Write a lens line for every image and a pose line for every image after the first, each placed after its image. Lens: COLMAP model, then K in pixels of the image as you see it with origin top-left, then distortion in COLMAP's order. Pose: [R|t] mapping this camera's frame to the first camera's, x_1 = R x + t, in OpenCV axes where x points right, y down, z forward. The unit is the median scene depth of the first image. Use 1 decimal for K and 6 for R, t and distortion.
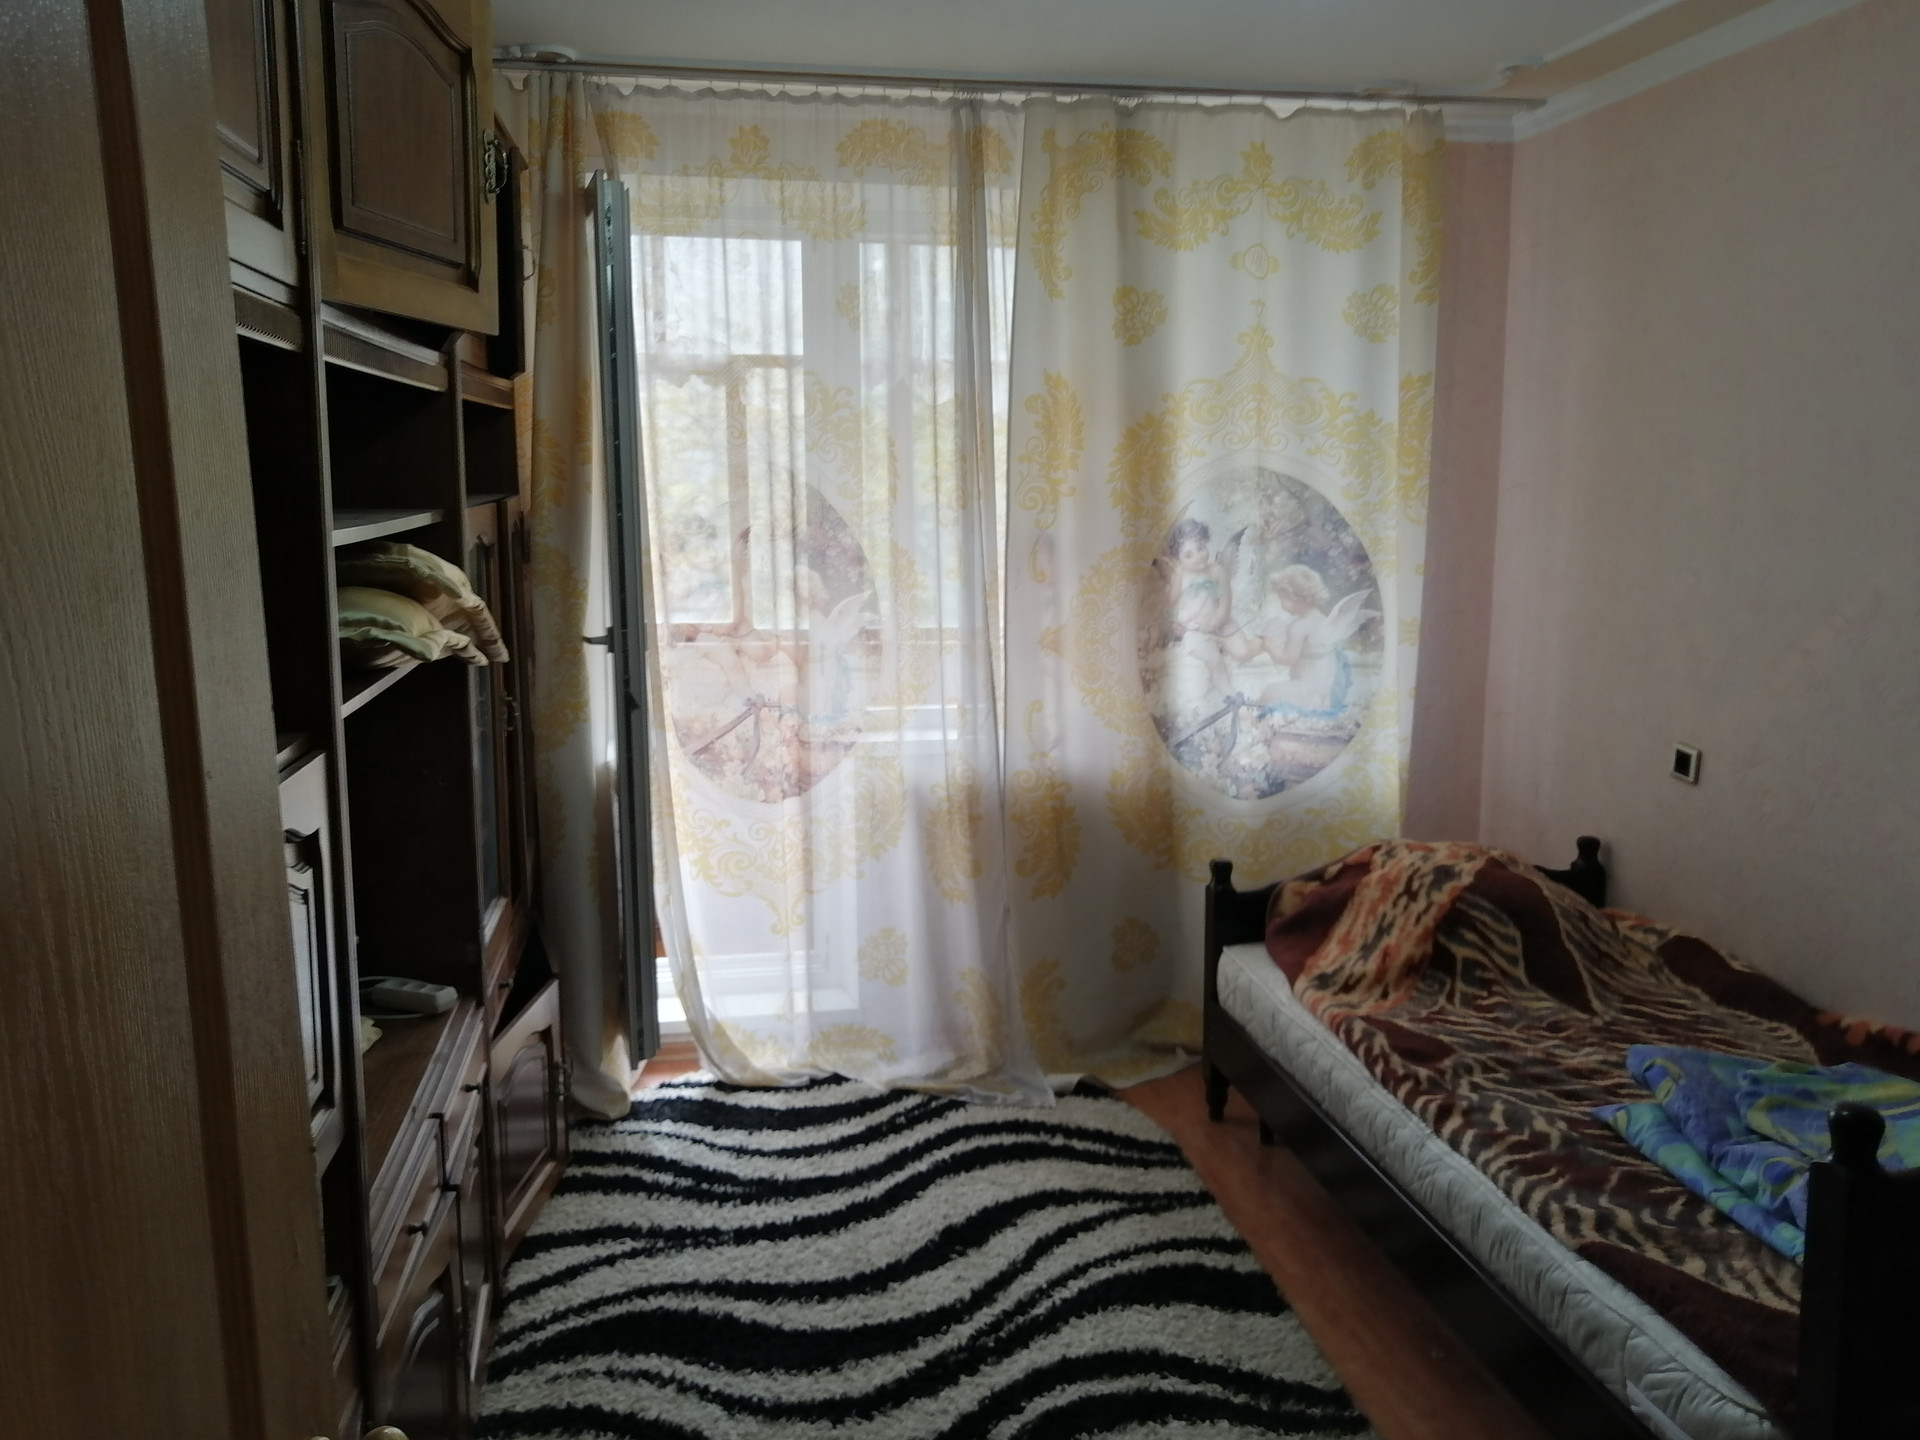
lens RADIAL K [[1488.8, 0, 967.3], [0, 1488.8, 690.9], [0, 0, 1]] dist [-0.036537, 0.079787]
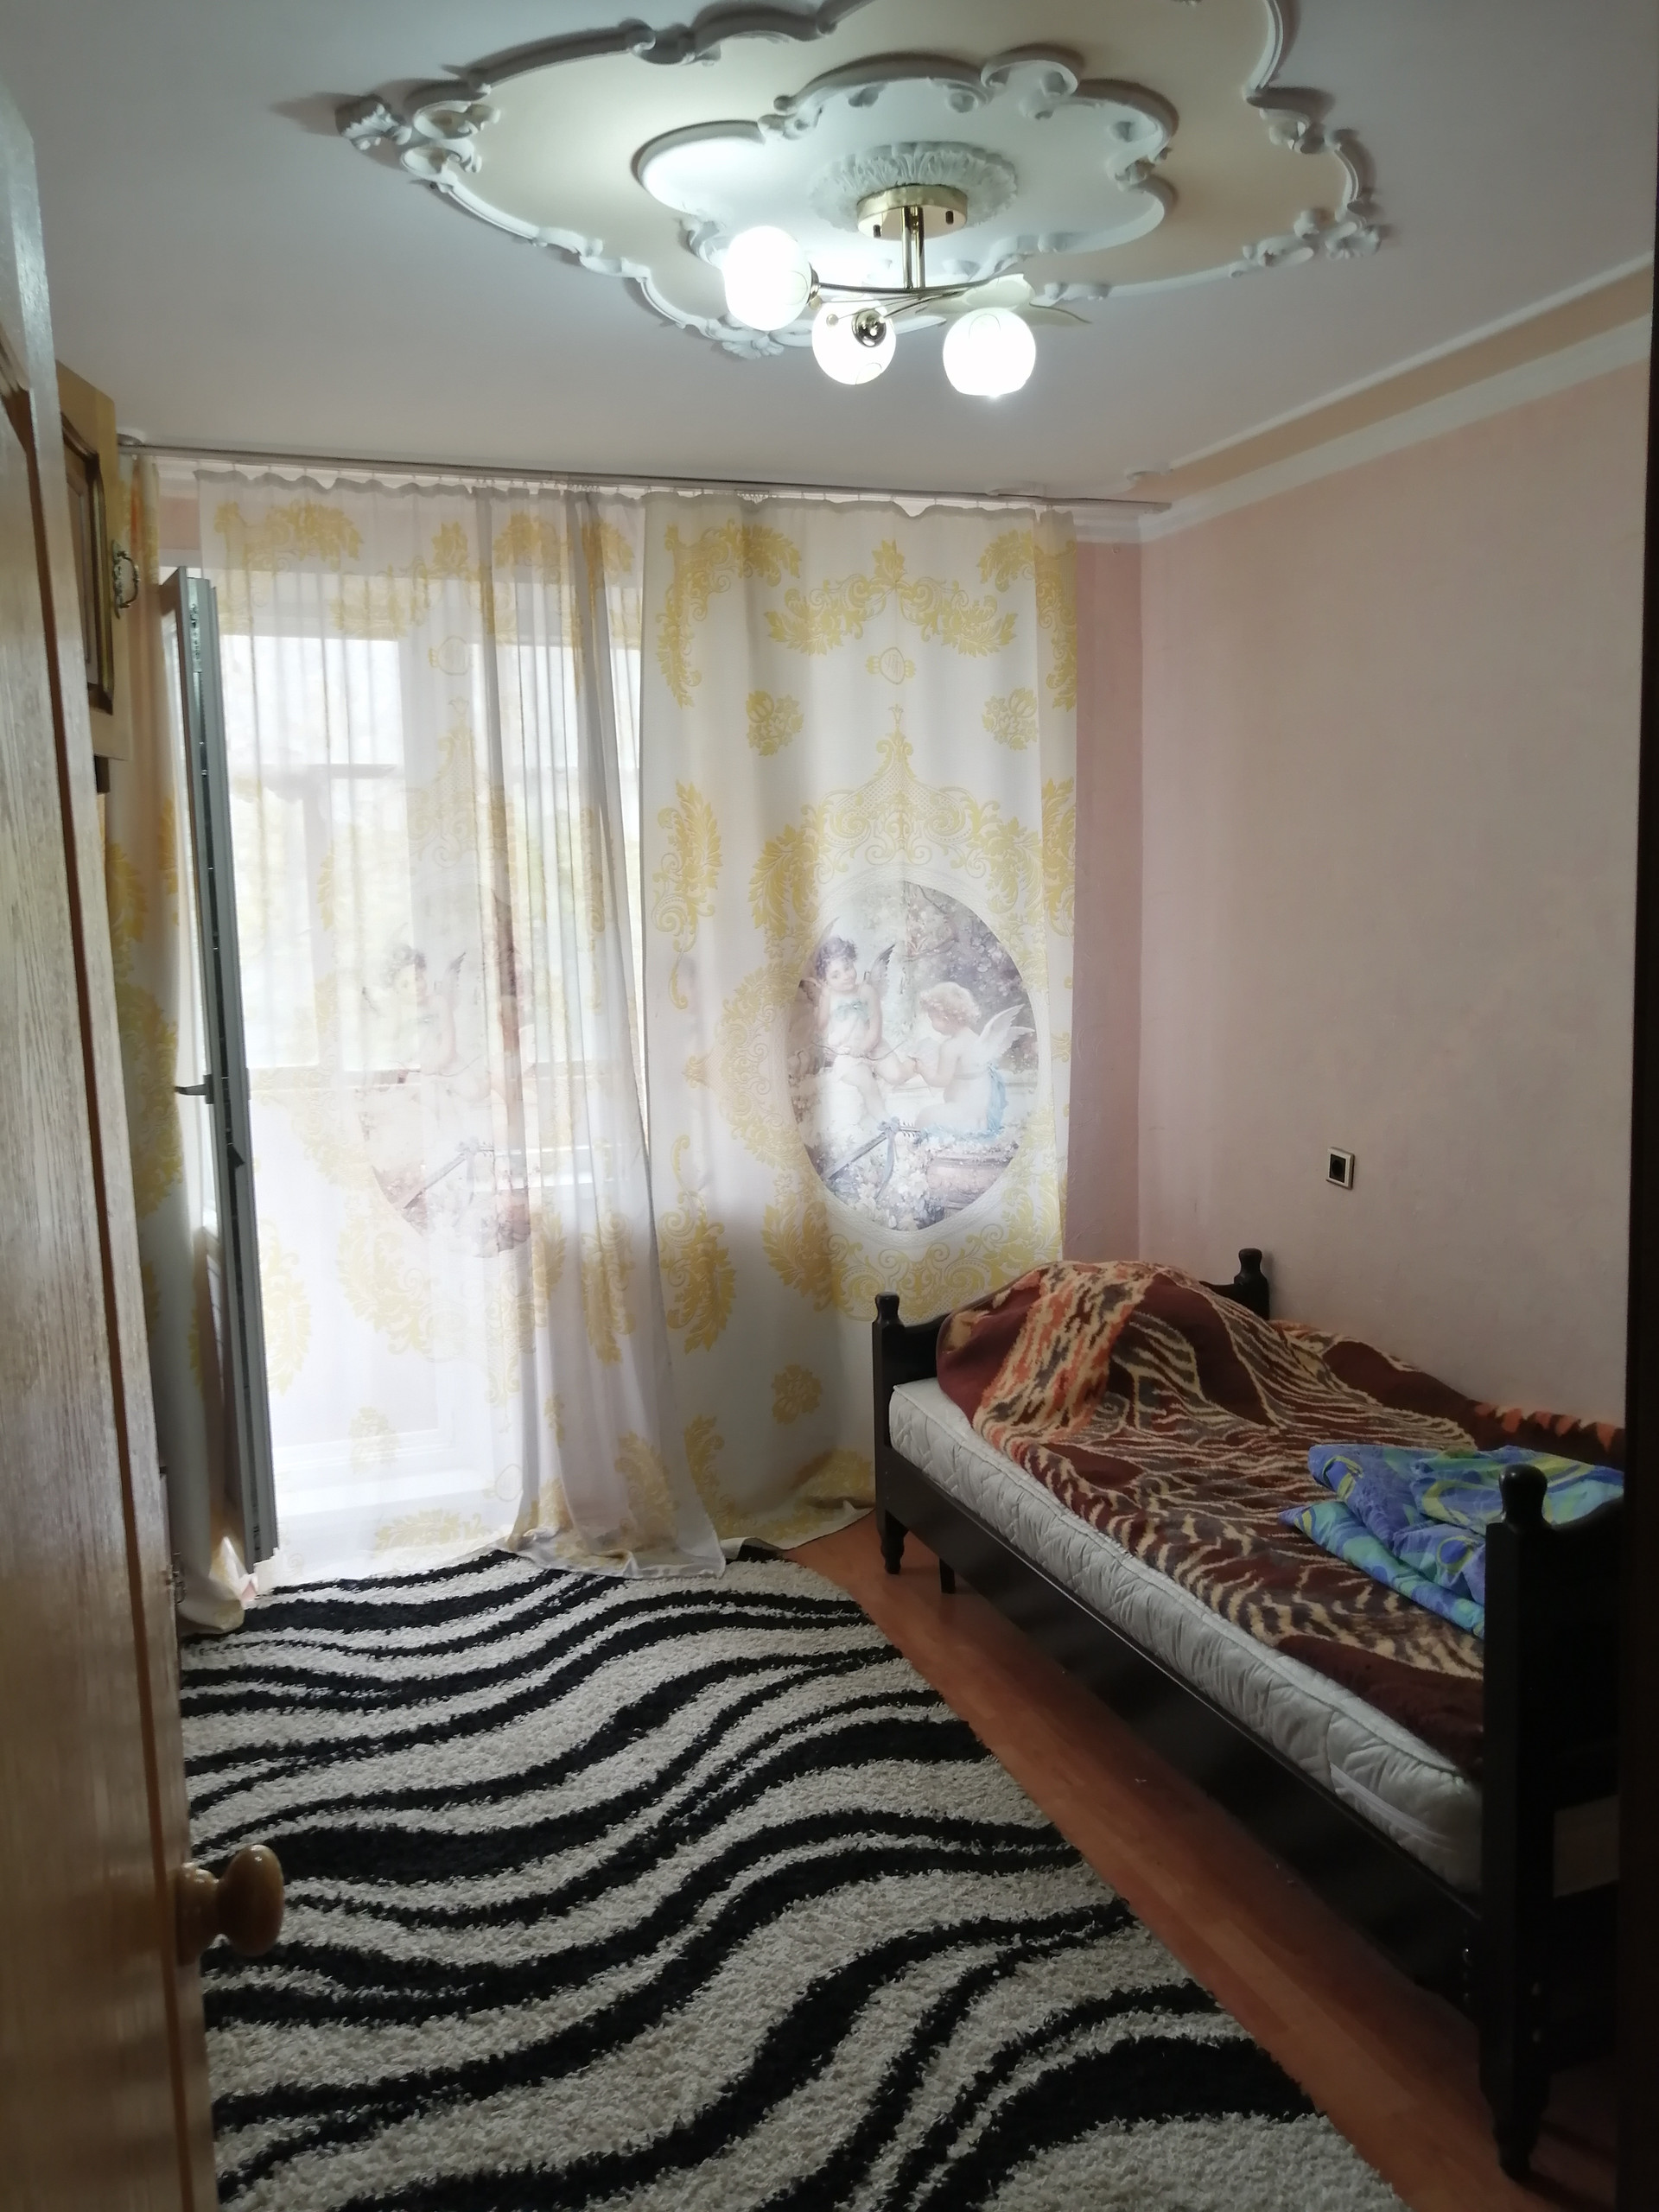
lens RADIAL K [[1771.0, 0, 798.5], [0, 1771.0, 1089.5], [0, 0, 1]] dist [-0.024991, 0.082965]
pose [[0.983678, -0.040700, 0.175272, -0.082189], [0.045314, 0.998722, -0.022402, 0.006454], [-0.174137, 0.029979, 0.984265, -0.111083]]
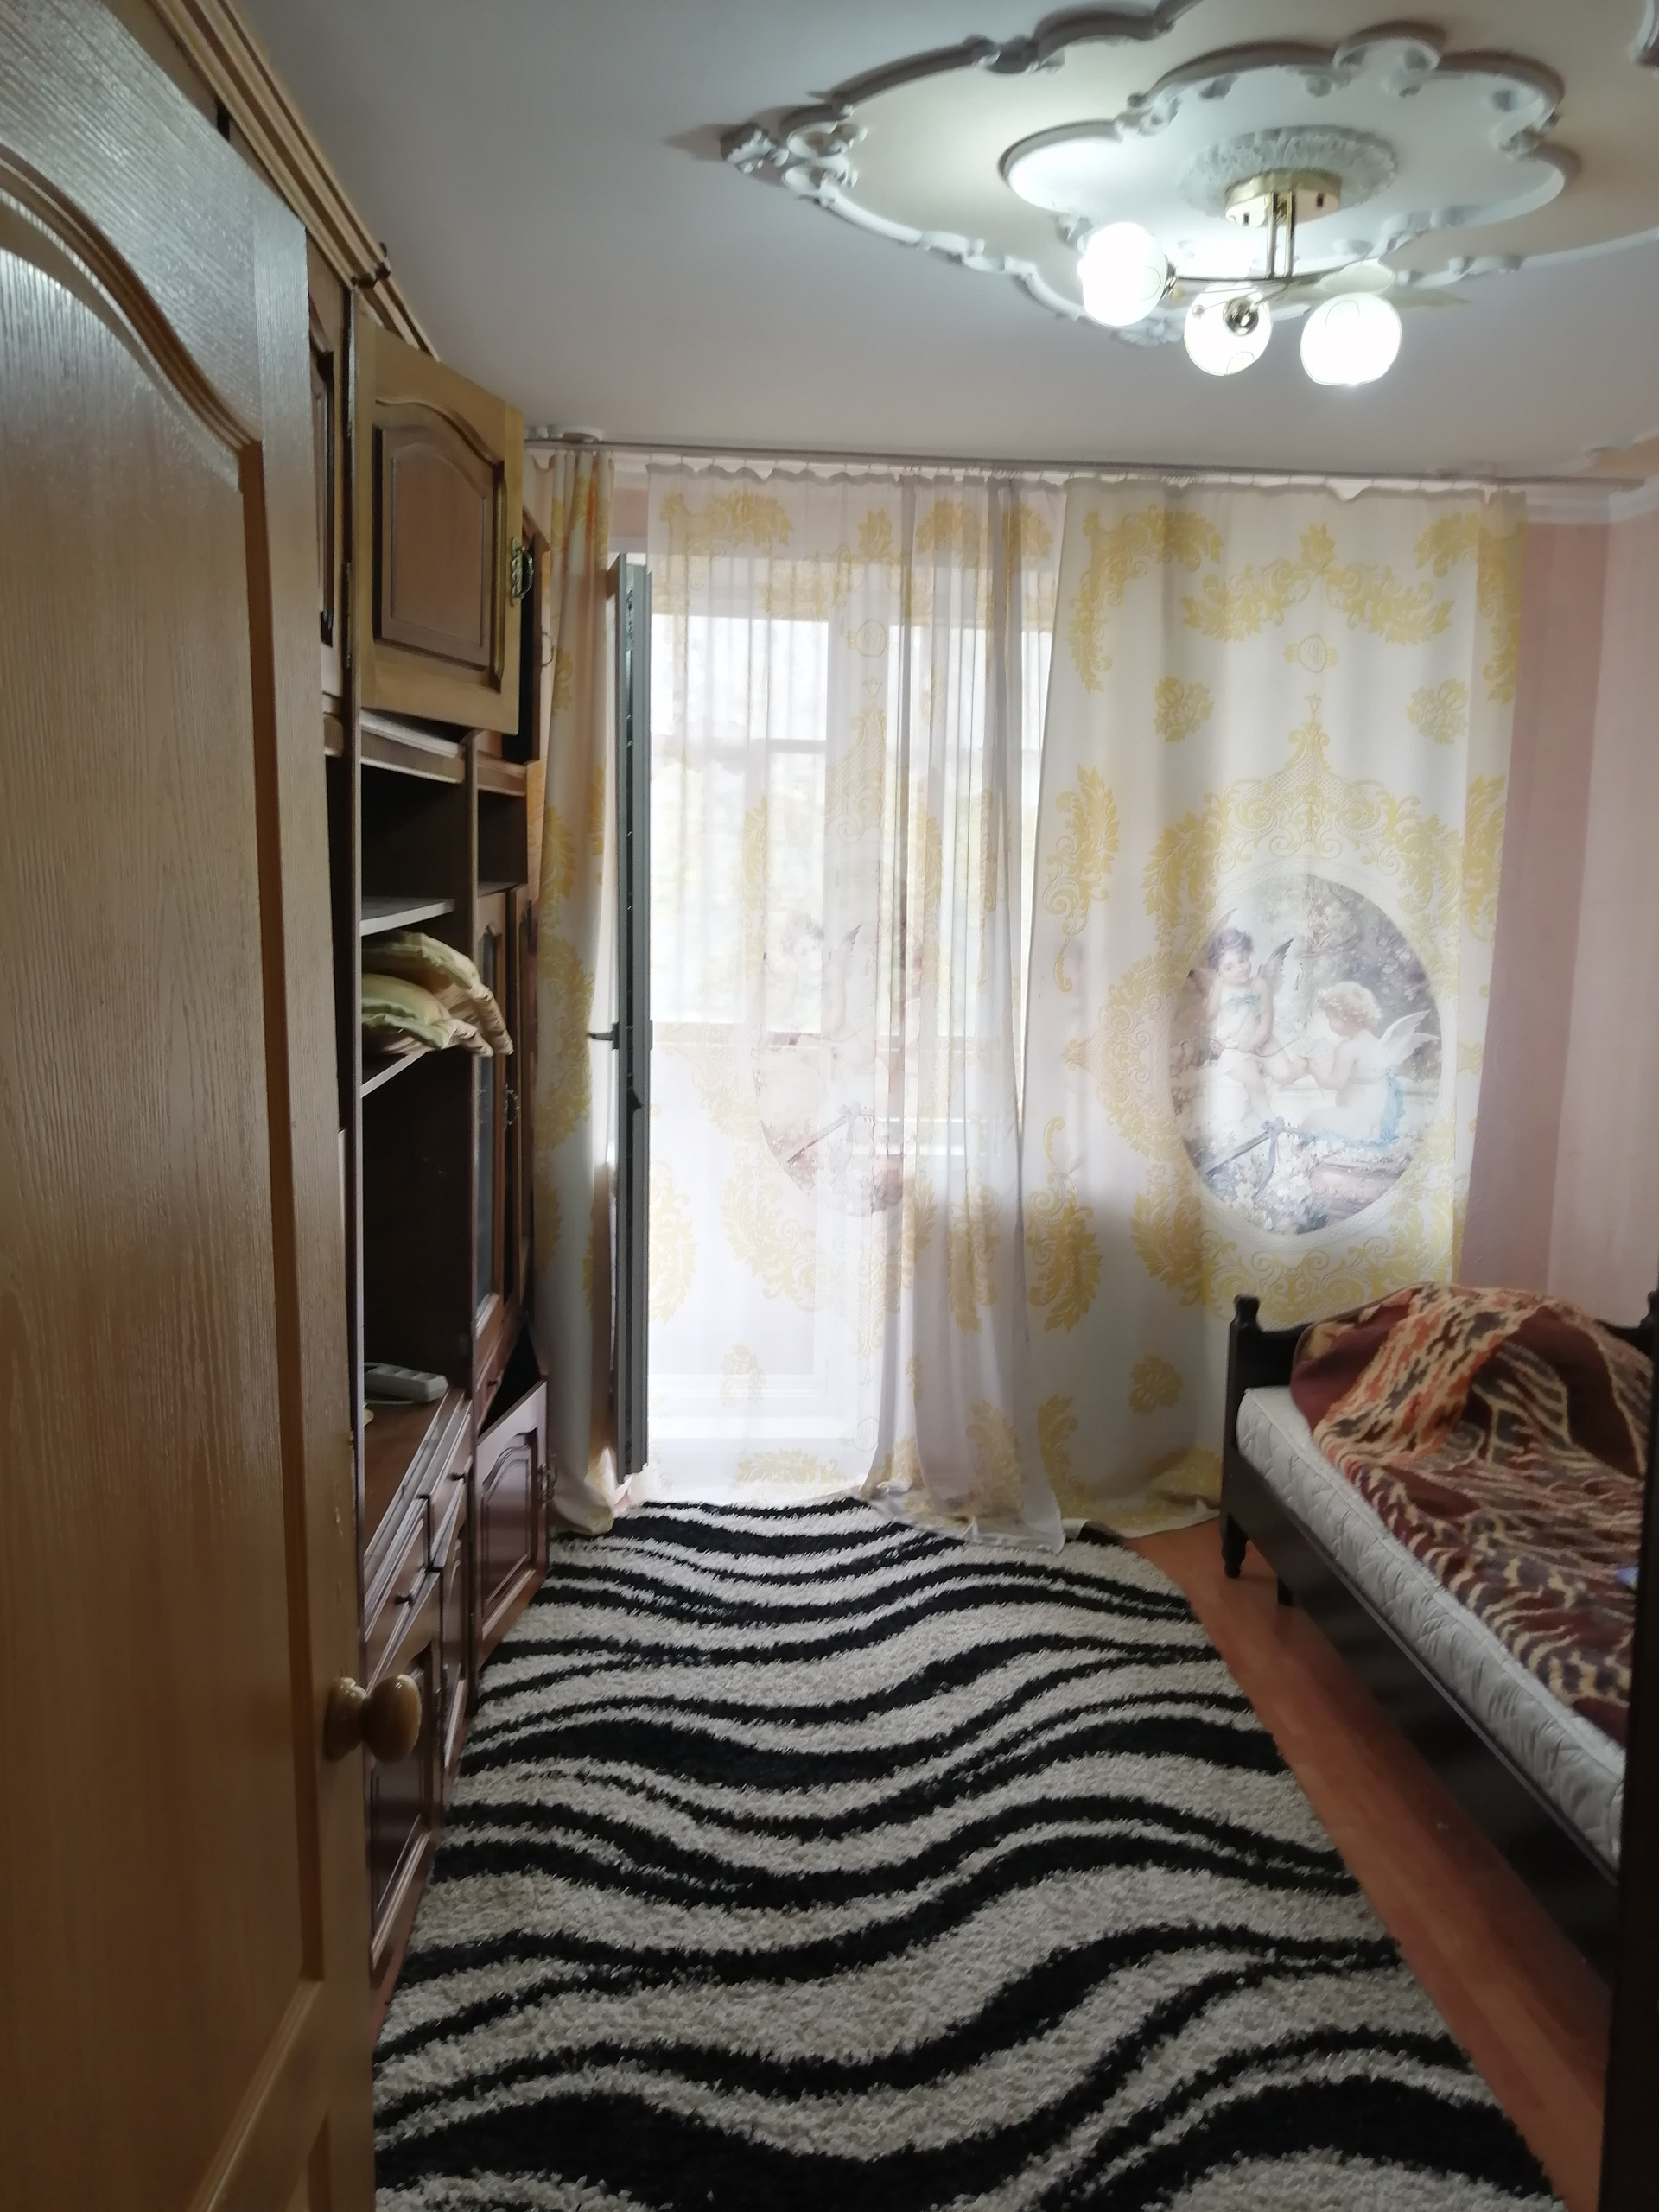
lens RADIAL K [[1815.6, 0, 860.4], [0, 1815.6, 1098.6], [0, 0, 1]] dist [-0.018550, 0.095726]
pose [[0.994113, 0.039671, -0.100823, 0.042905], [-0.040532, 0.999157, -0.006501, 0.008220], [0.100481, 0.010549, 0.994883, -0.168893]]
